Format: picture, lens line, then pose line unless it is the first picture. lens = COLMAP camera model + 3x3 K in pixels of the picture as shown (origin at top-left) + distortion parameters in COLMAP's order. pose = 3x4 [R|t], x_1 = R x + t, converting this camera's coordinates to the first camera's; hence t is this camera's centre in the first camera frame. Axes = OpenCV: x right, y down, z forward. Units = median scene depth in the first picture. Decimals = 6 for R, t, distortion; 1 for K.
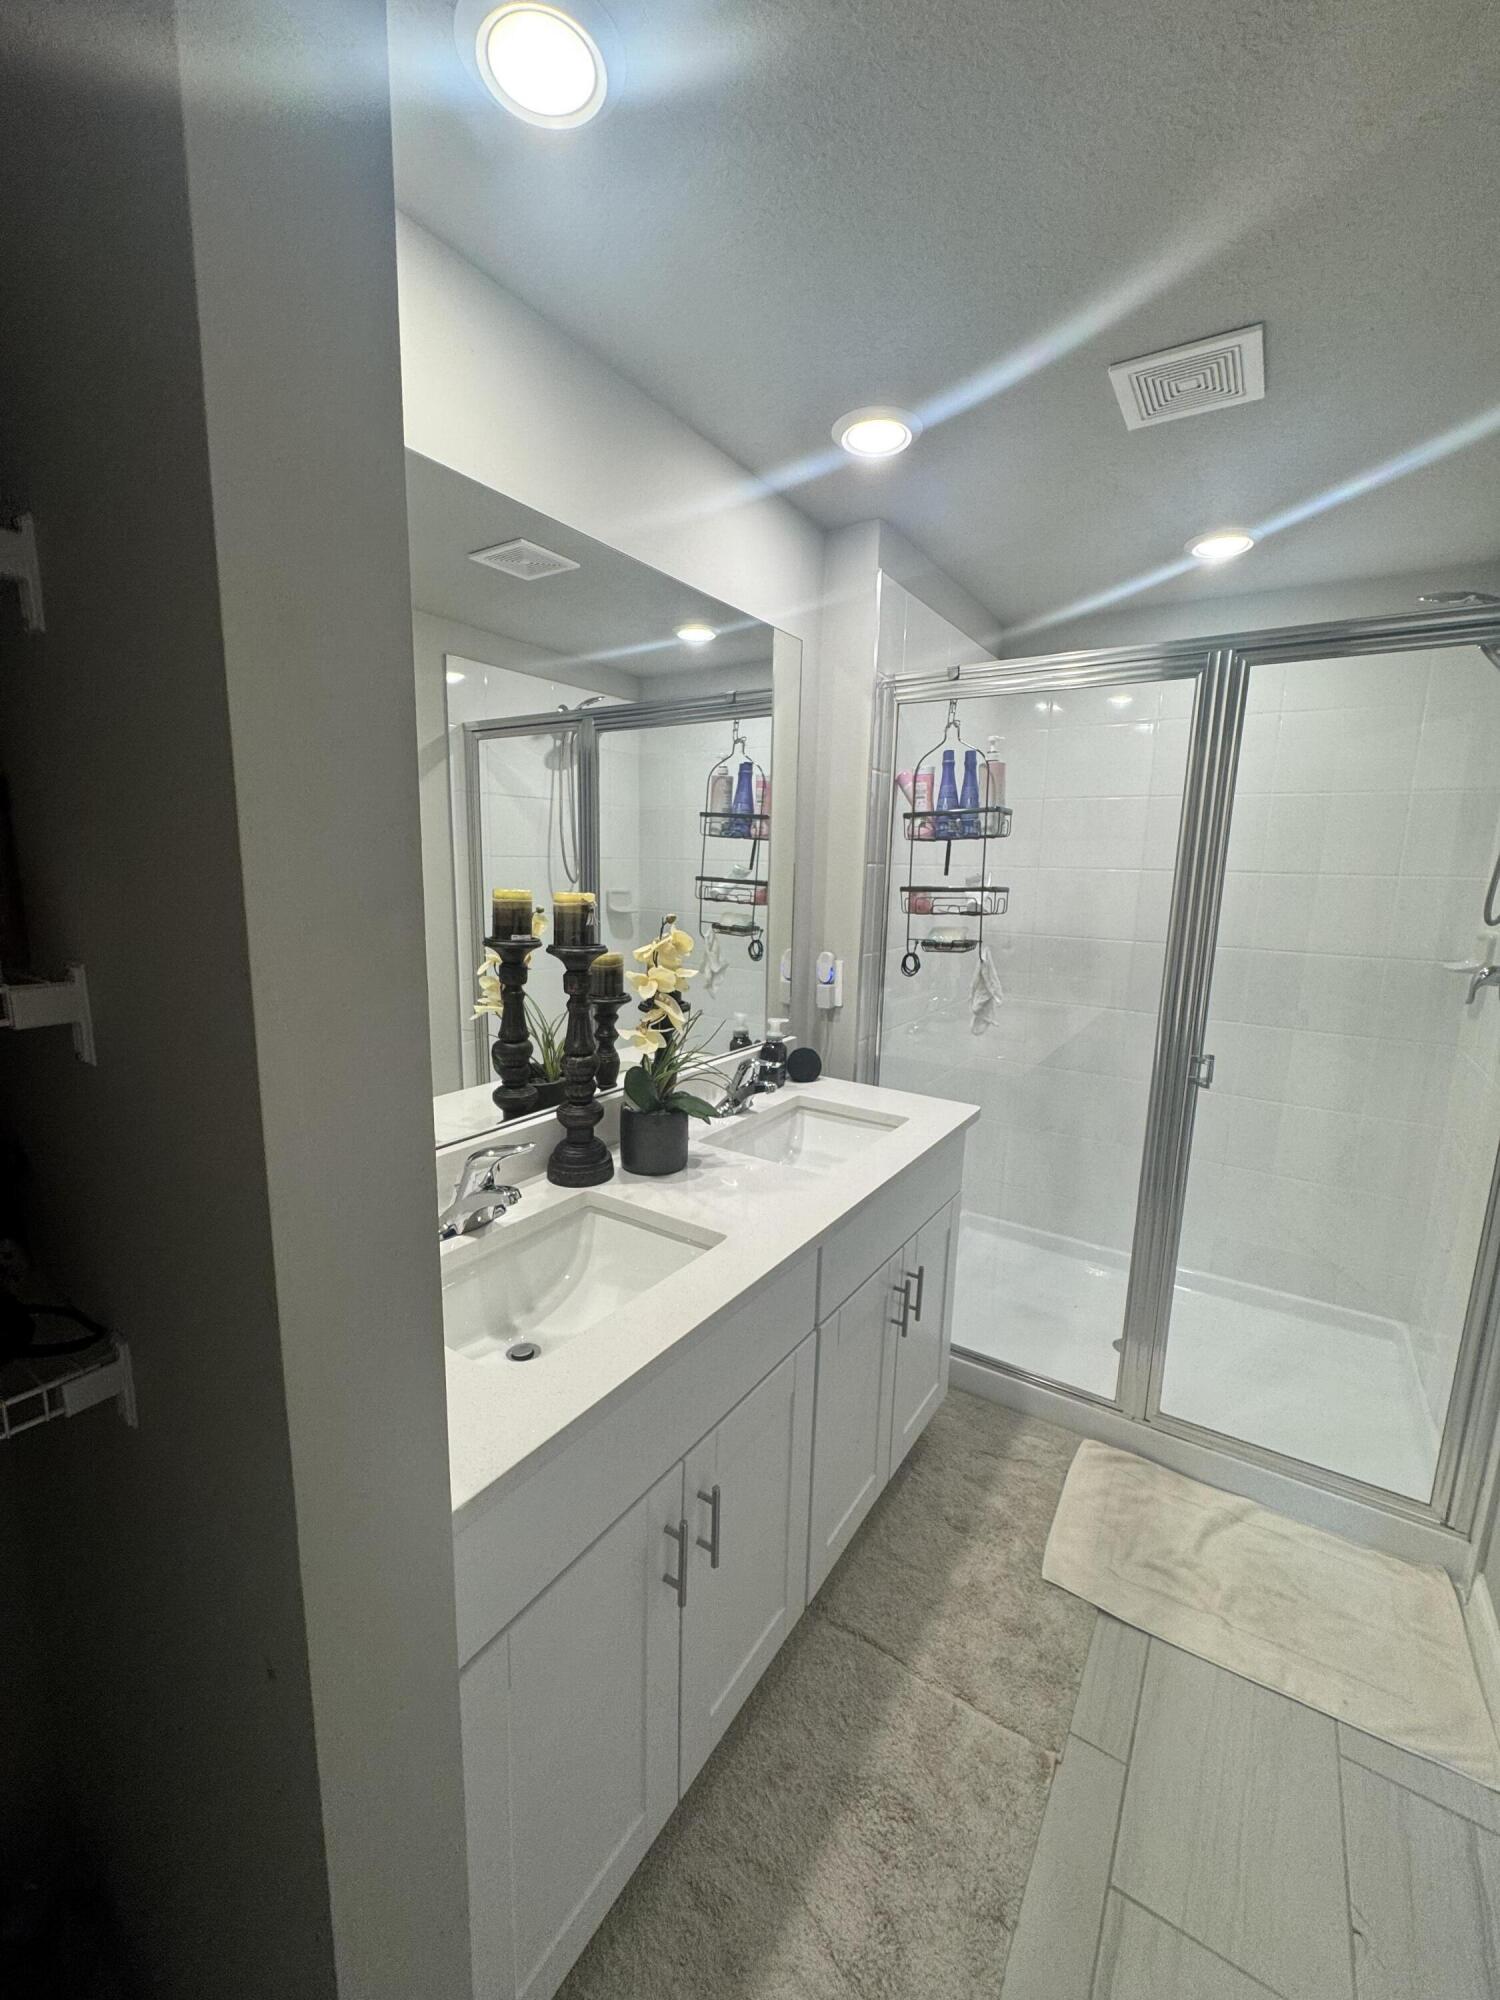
lens RADIAL K [[798.9, 0, 747.4], [0, 798.9, 997.6], [0, 0, 1]] dist [-0.001994, -0.000200]
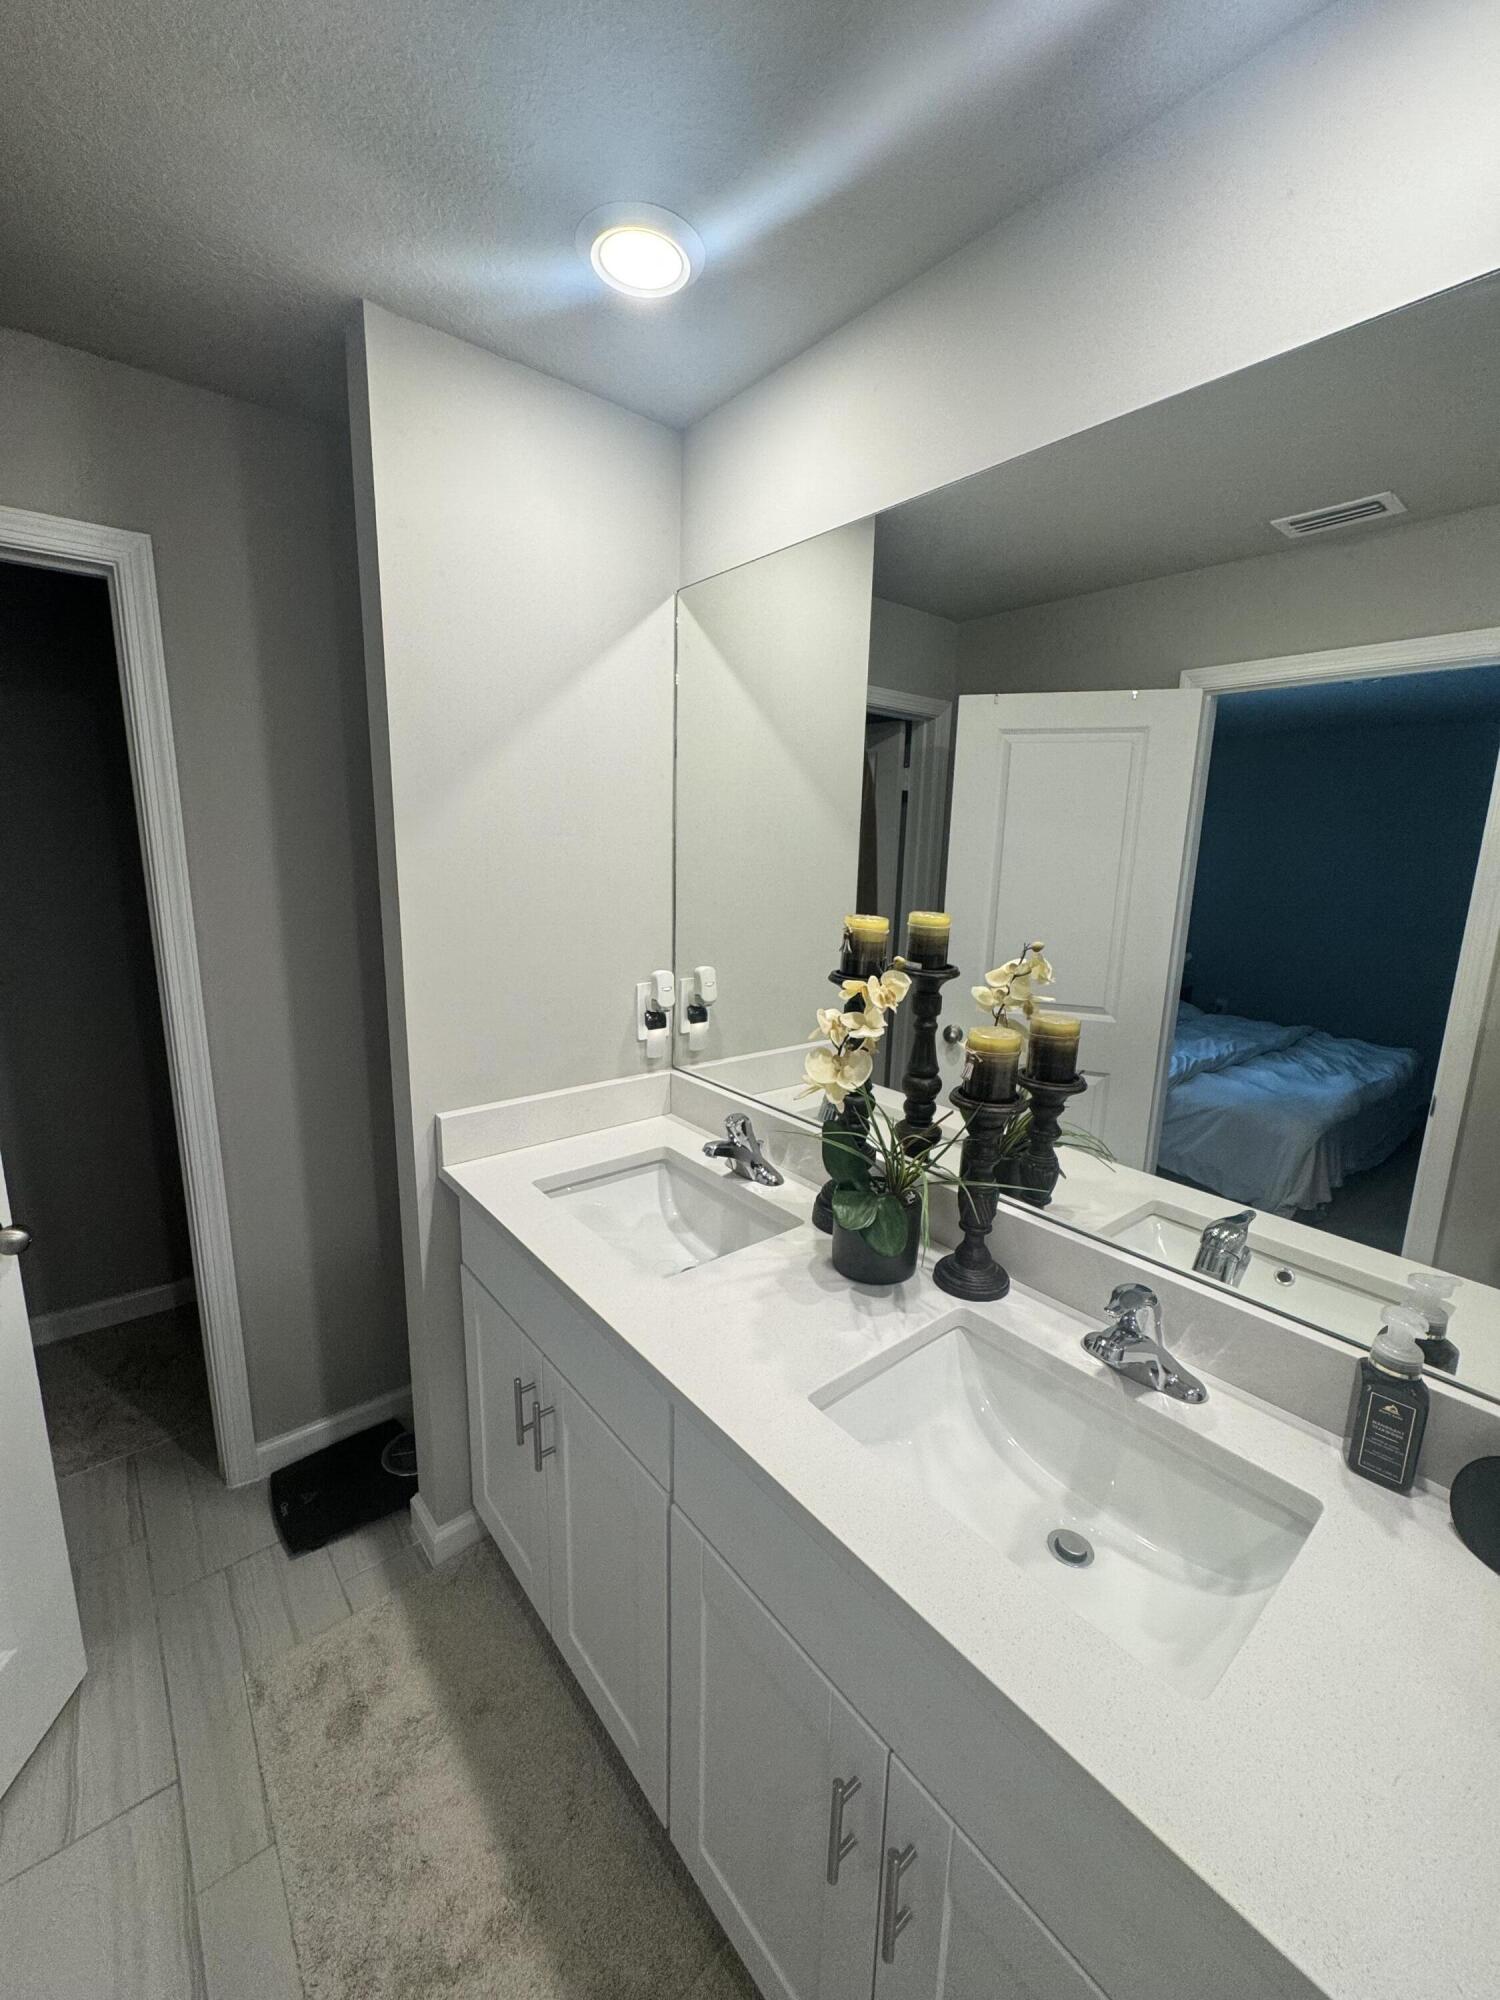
lens RADIAL K [[798.9, 0, 747.3], [0, 798.9, 1003.3], [0, 0, 1]] dist [-0.001994, -0.000200]
pose [[-0.295211, 0.147787, -0.943933, 0.615937], [-0.195138, 0.957813, 0.210988, -0.174689], [0.935292, 0.246484, -0.253918, 1.024586]]
